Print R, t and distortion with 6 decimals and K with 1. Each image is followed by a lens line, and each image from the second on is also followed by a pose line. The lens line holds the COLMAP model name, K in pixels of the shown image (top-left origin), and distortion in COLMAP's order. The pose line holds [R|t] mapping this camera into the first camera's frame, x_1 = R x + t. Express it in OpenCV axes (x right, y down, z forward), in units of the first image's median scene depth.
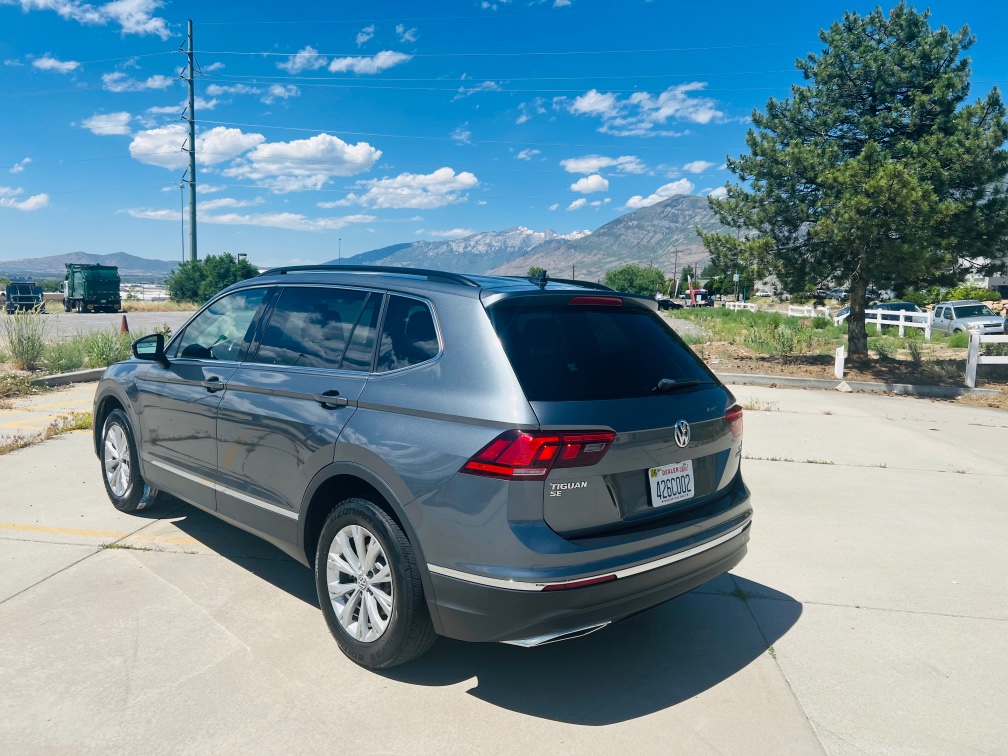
lens RADIAL K [[797.6, 0, 504.0], [0, 797.6, 378.0], [0, 0, 1]] dist [0.002032, -0.001658]
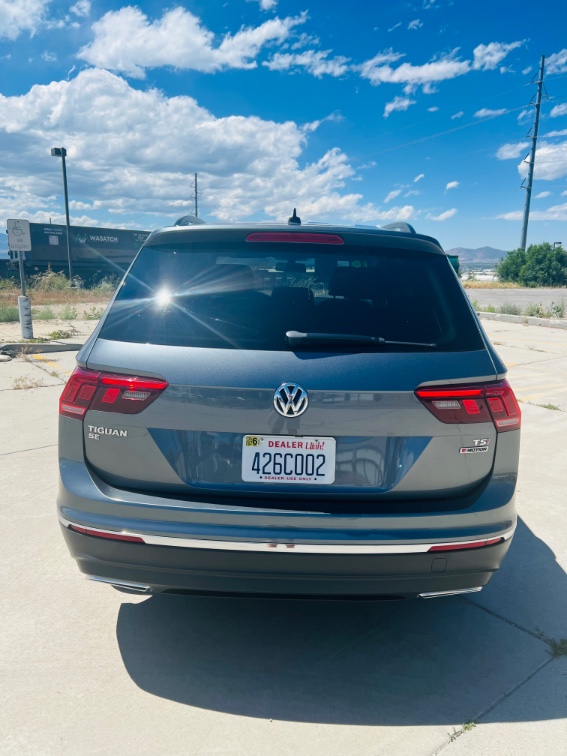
lens RADIAL K [[598.2, 0, 269.4], [0, 598.2, 379.5], [0, 0, 1]] dist [0.002032, -0.001658]
pose [[0.698766, 0.117762, -0.705591, 0.606561], [-0.072458, 0.992936, 0.093962, -0.005128], [0.711671, -0.014532, 0.702362, 0.548267]]
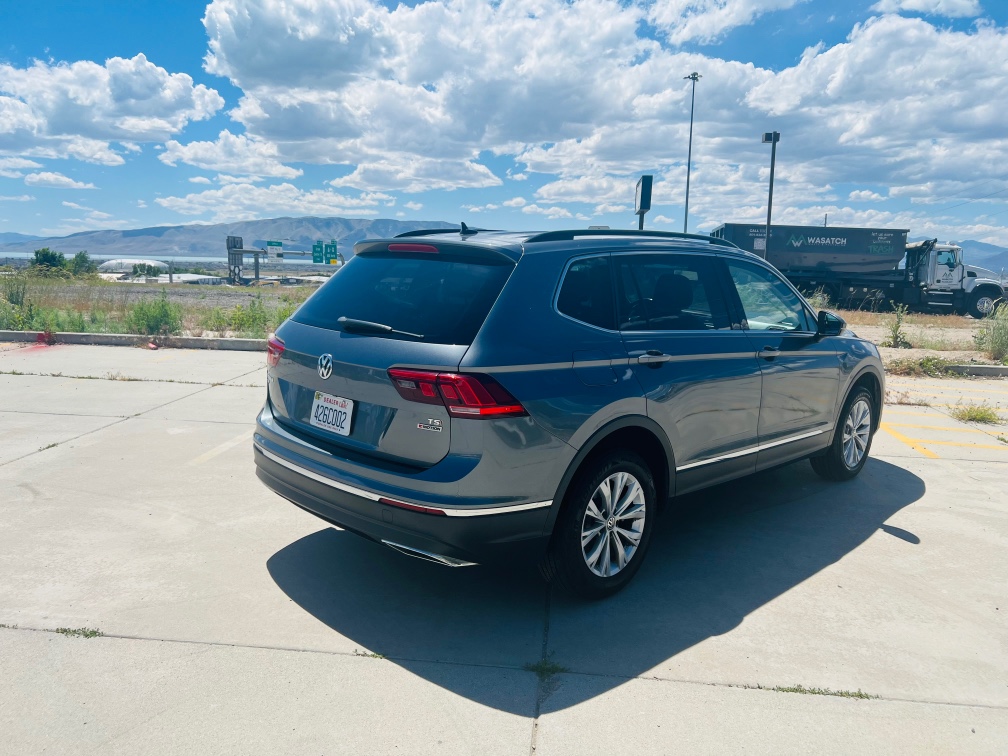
lens RADIAL K [[767.9, 0, 503.8], [0, 767.9, 367.7], [0, 0, 1]] dist [0.007690, -0.000471]
pose [[0.010674, 0.110222, -0.993850, 1.221792], [-0.127822, 0.985903, 0.107968, -0.070312], [0.991740, 0.125884, 0.024612, 1.176382]]
